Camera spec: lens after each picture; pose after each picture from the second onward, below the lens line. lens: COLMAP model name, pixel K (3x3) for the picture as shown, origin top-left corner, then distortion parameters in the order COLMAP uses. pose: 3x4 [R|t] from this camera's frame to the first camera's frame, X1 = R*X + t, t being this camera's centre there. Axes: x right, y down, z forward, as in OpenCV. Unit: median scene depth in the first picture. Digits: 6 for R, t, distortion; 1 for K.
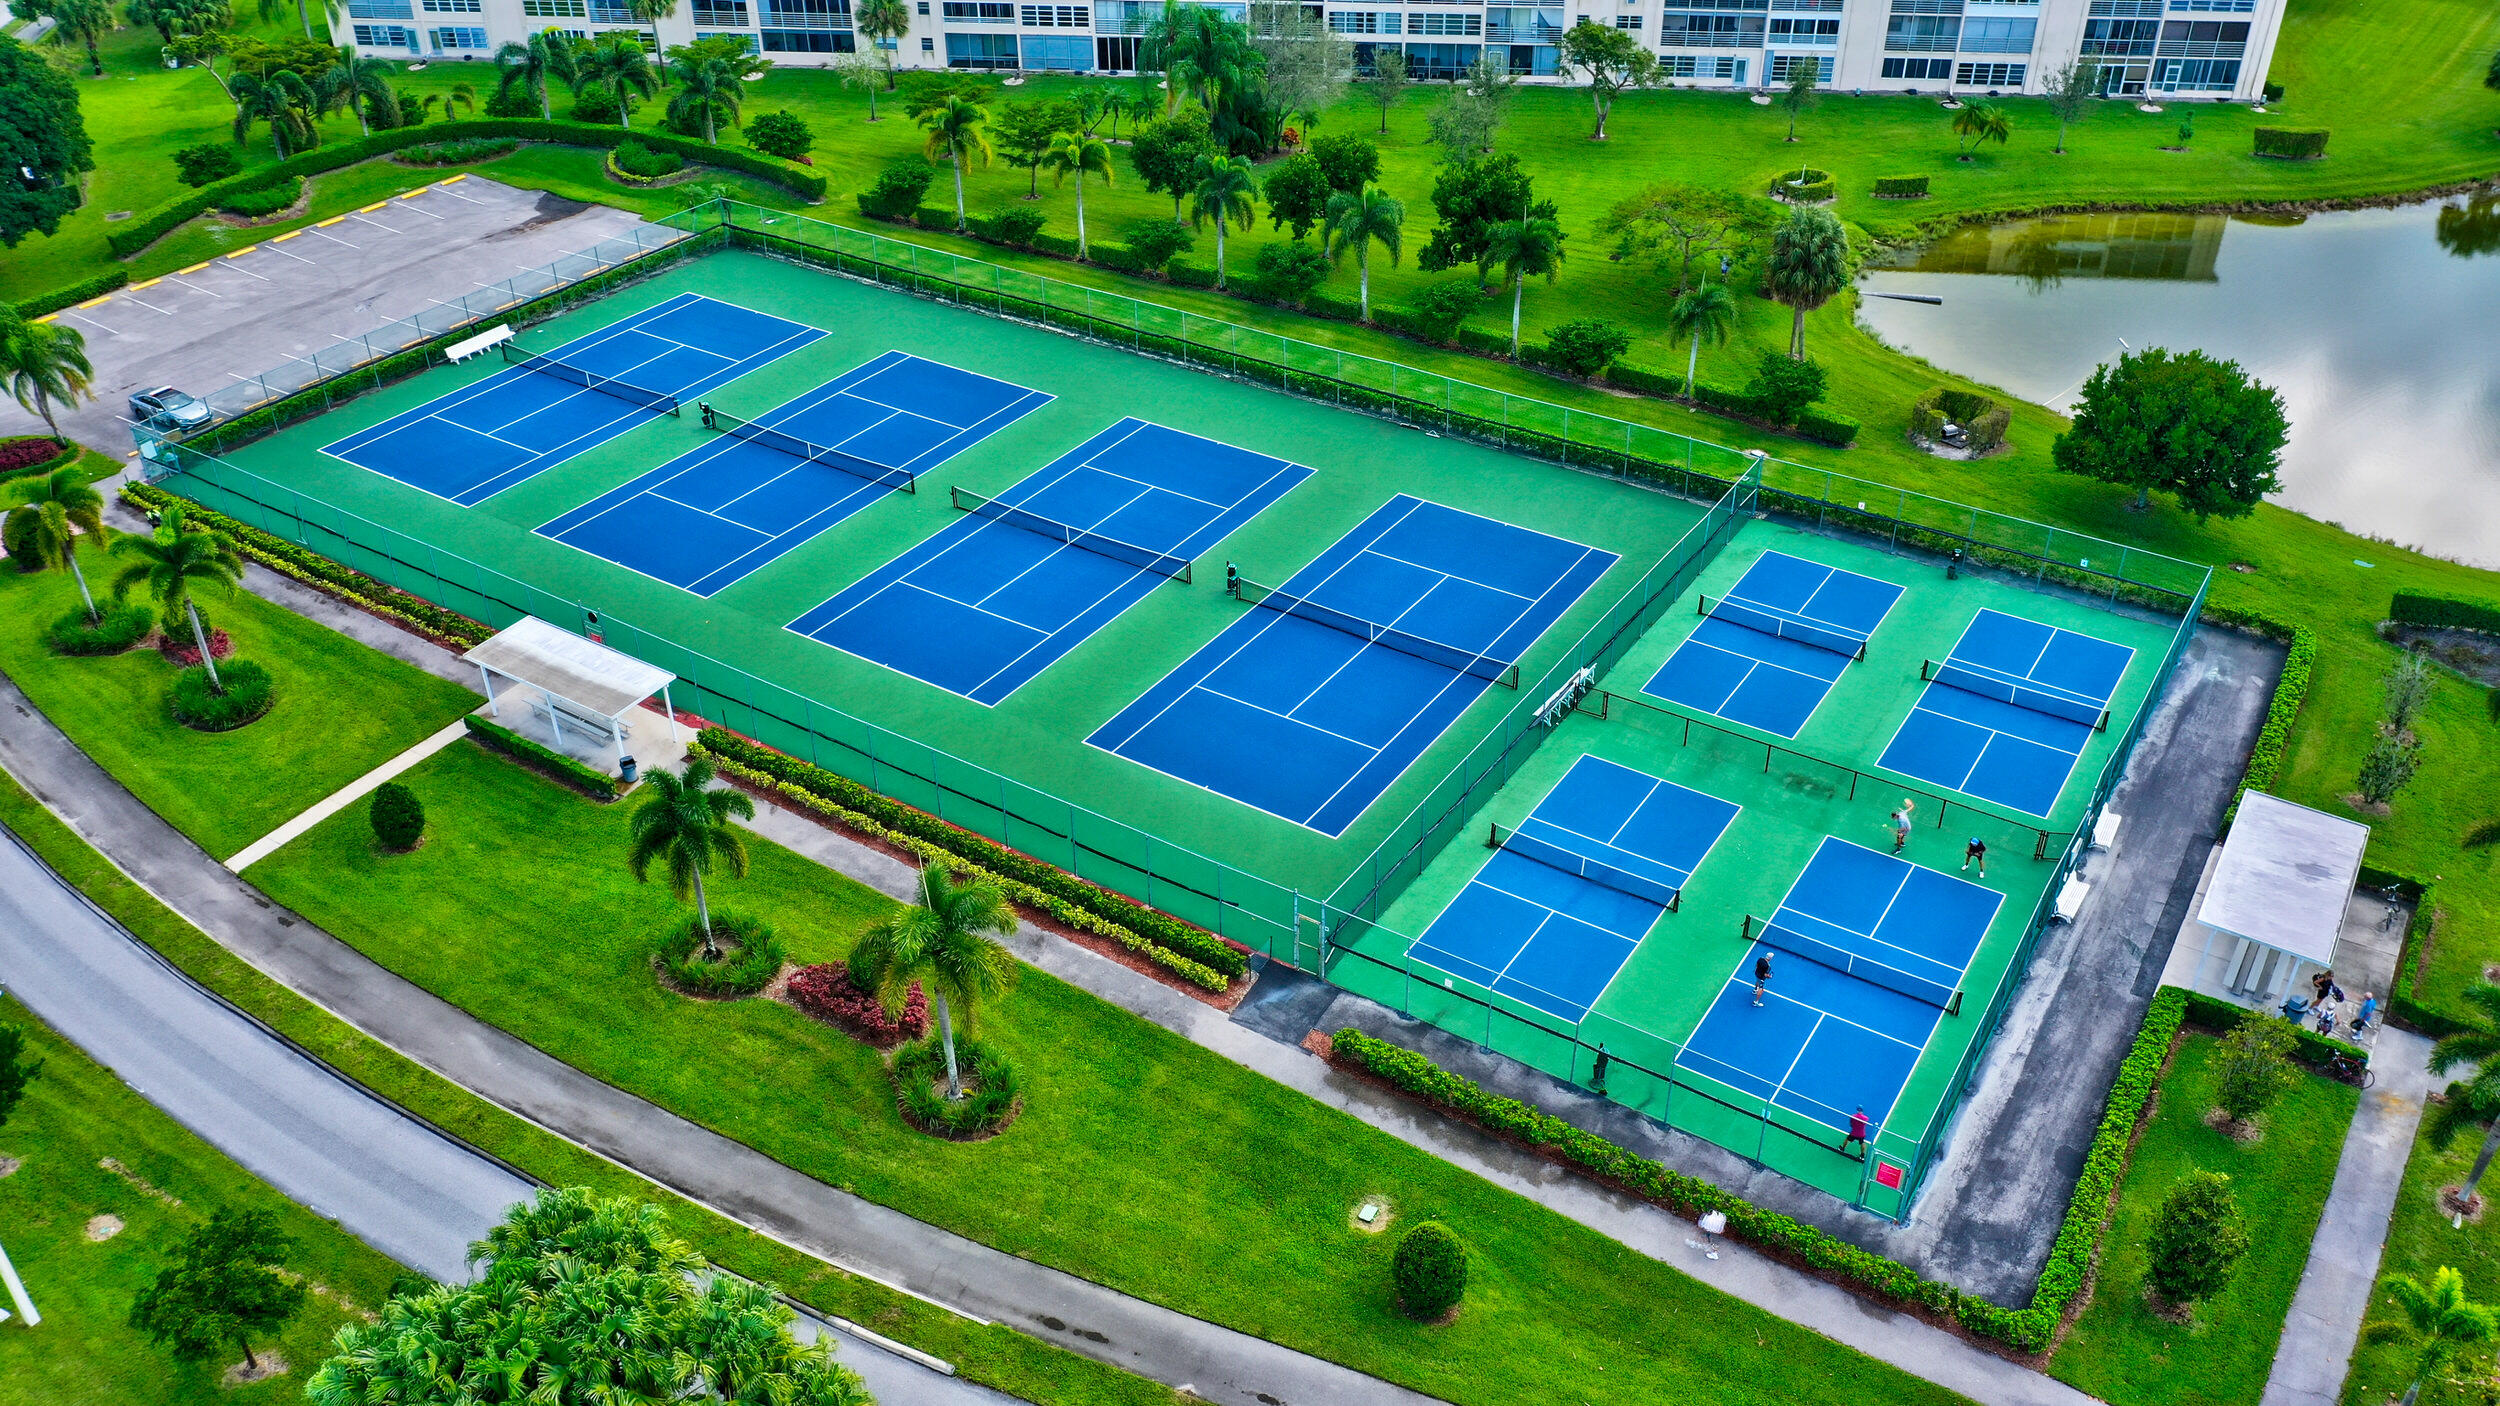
lens RADIAL K [[1961.4, 0, 1250.0], [0, 1961.4, 703.0], [0, 0, 1]] dist [-0.001562, -0.004477]
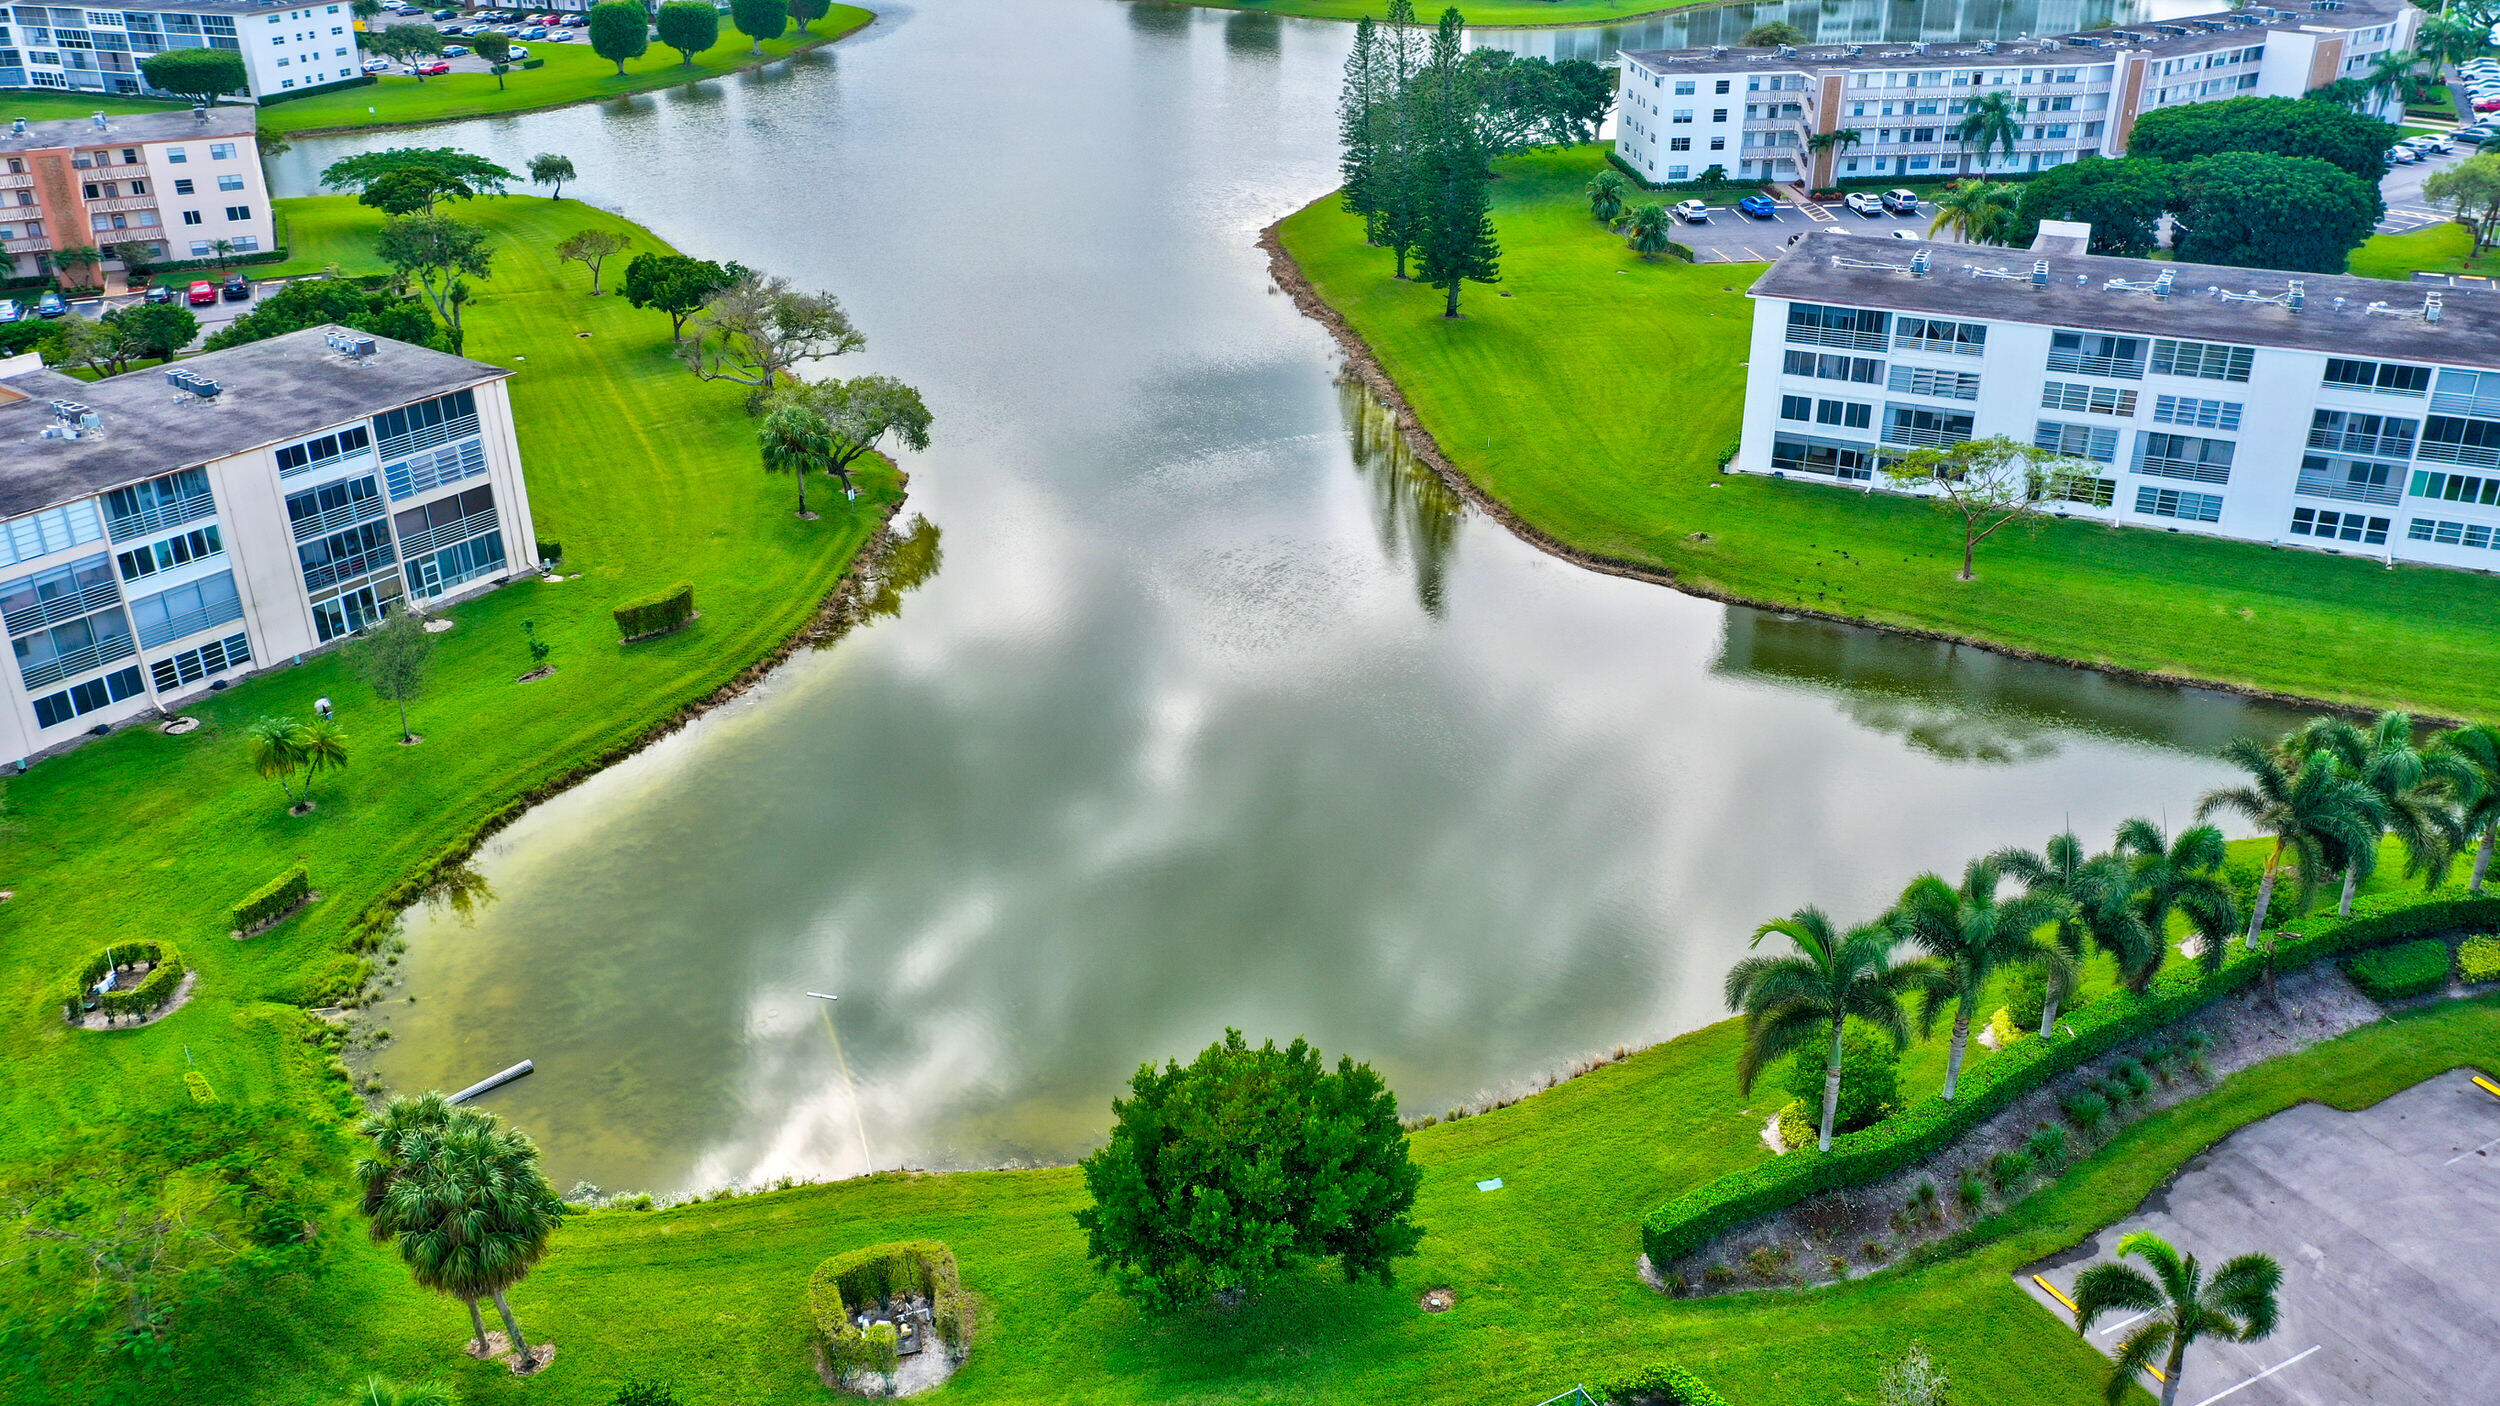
lens RADIAL K [[1961.4, 0, 1250.0], [0, 1961.4, 703.0], [0, 0, 1]] dist [-0.001562, -0.004477]
pose [[0.476892, -0.379975, 0.792587, 0.018639], [0.492631, 0.862337, 0.117003, -0.258616], [-0.727935, 0.334655, 0.598429, 0.425415]]
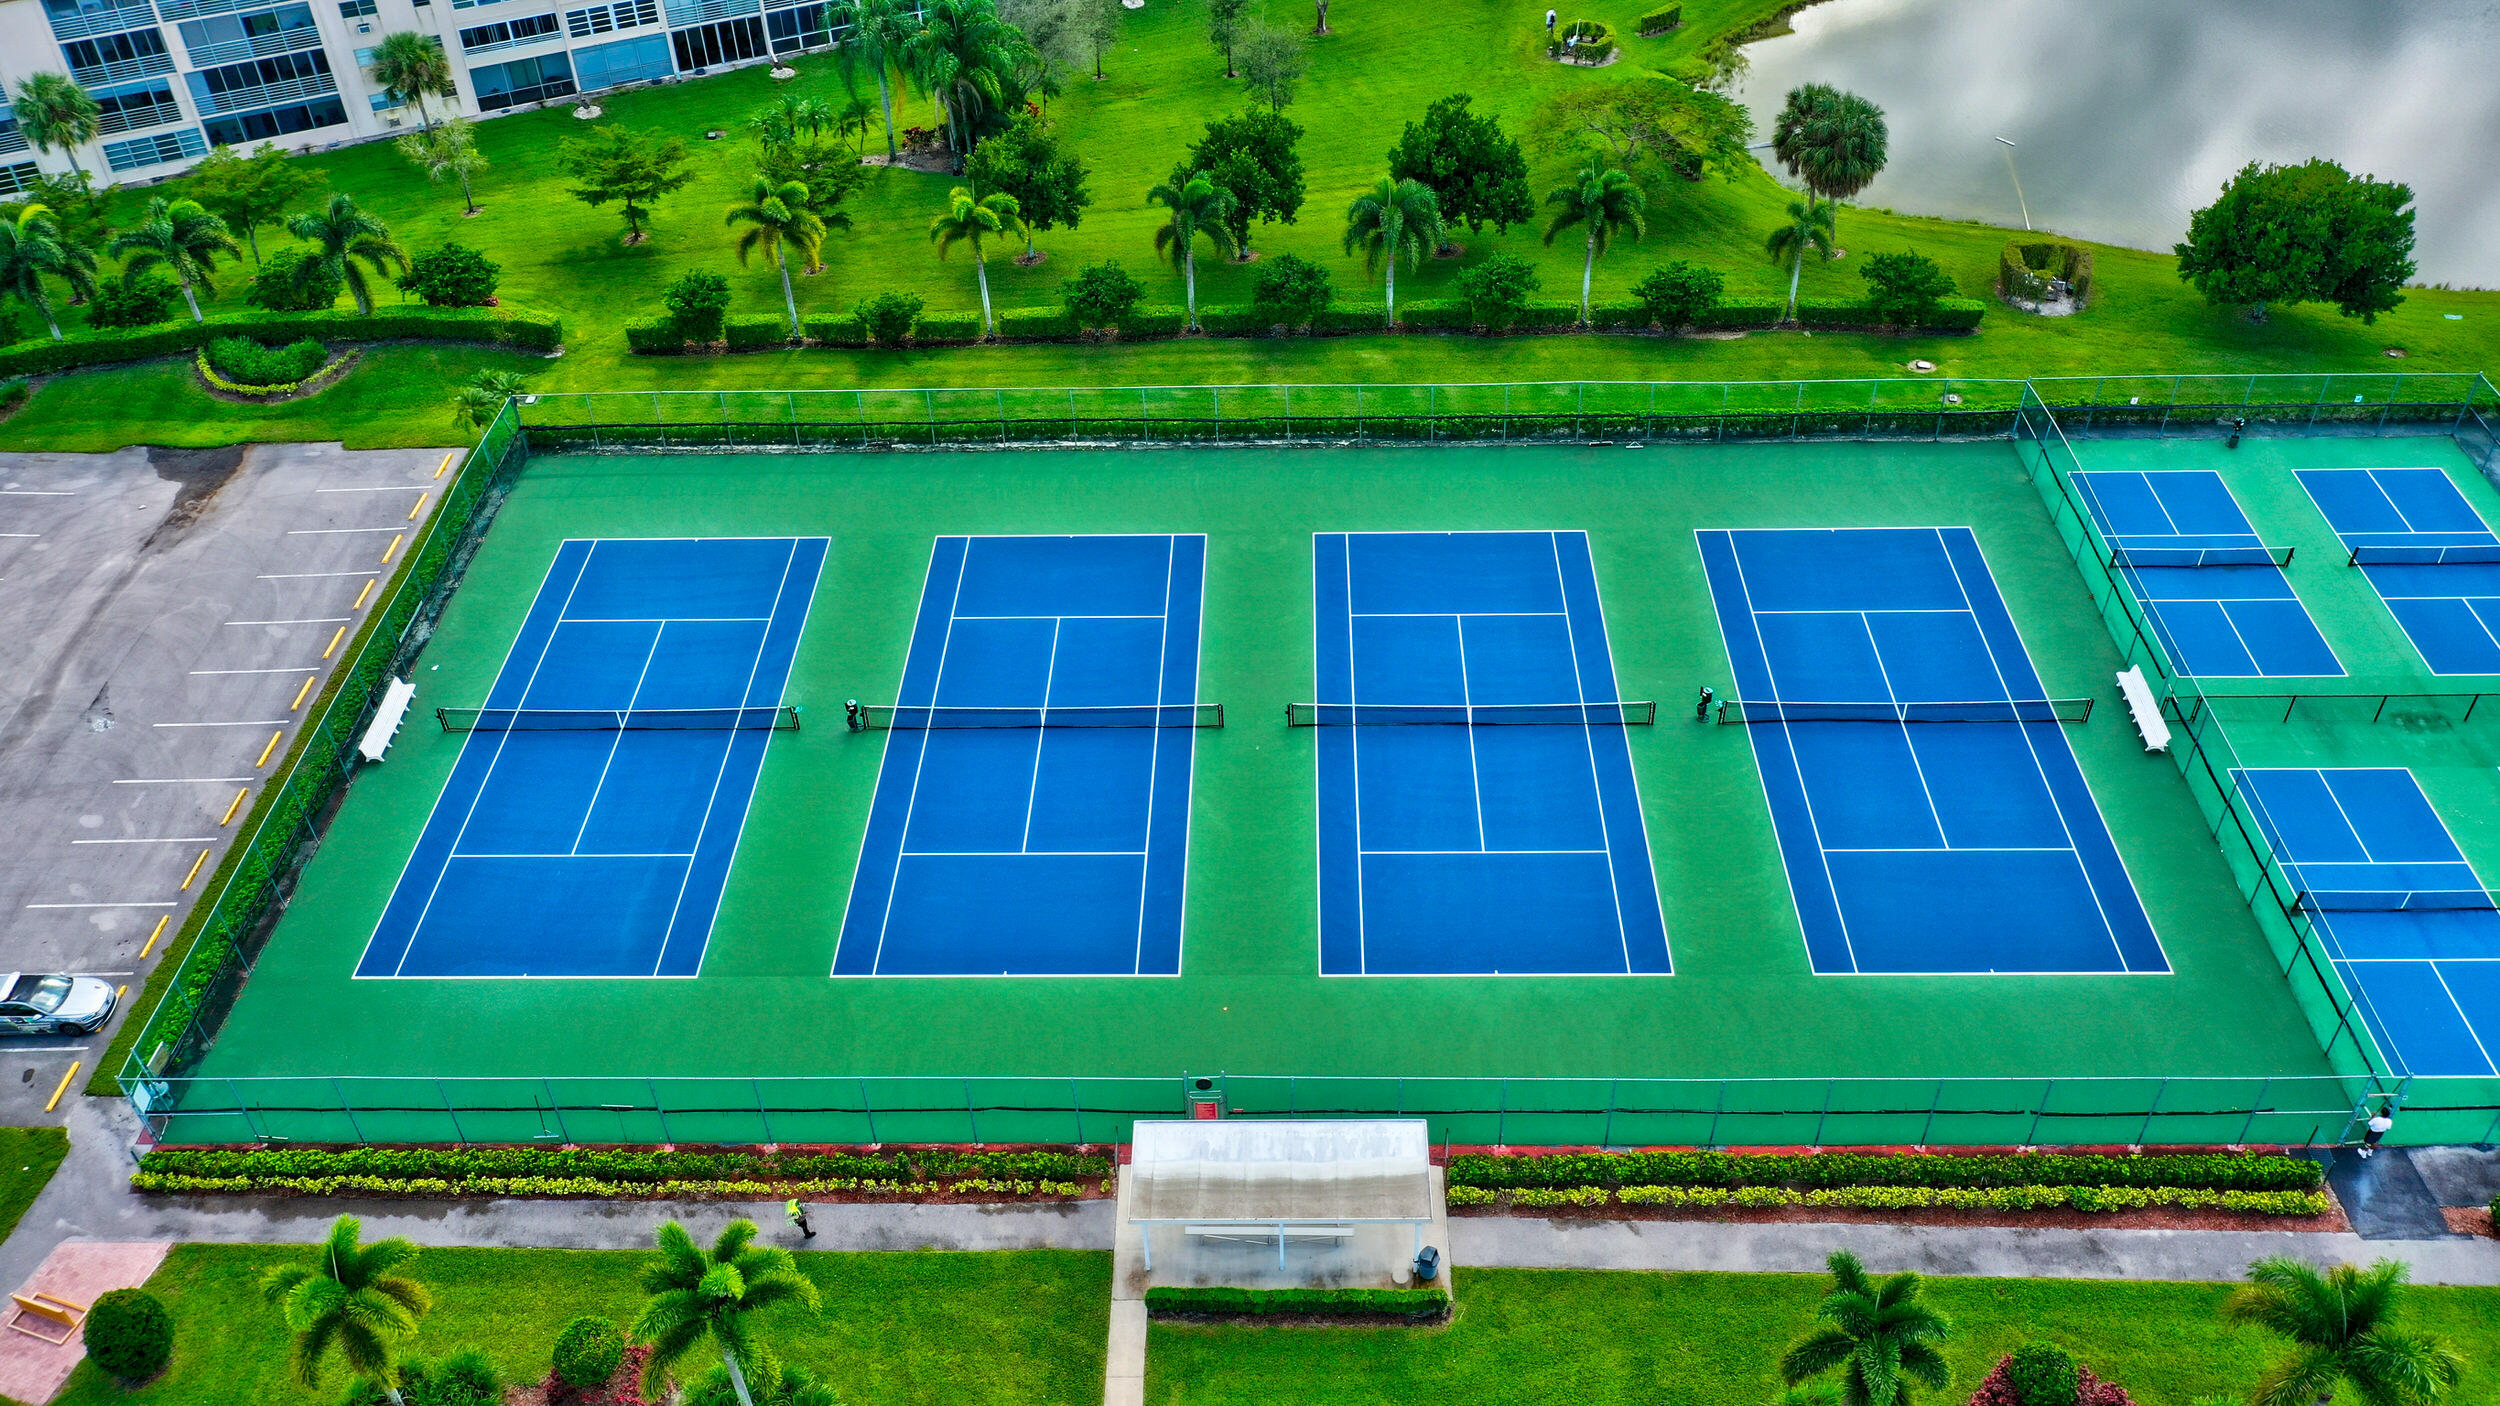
lens RADIAL K [[1961.4, 0, 1250.0], [0, 1961.4, 703.0], [0, 0, 1]] dist [-0.001562, -0.004477]
pose [[0.847121, -0.353549, 0.396723, -0.370020], [0.306777, 0.934960, 0.178151, -0.198554], [-0.433905, -0.029210, 0.900485, 0.226616]]
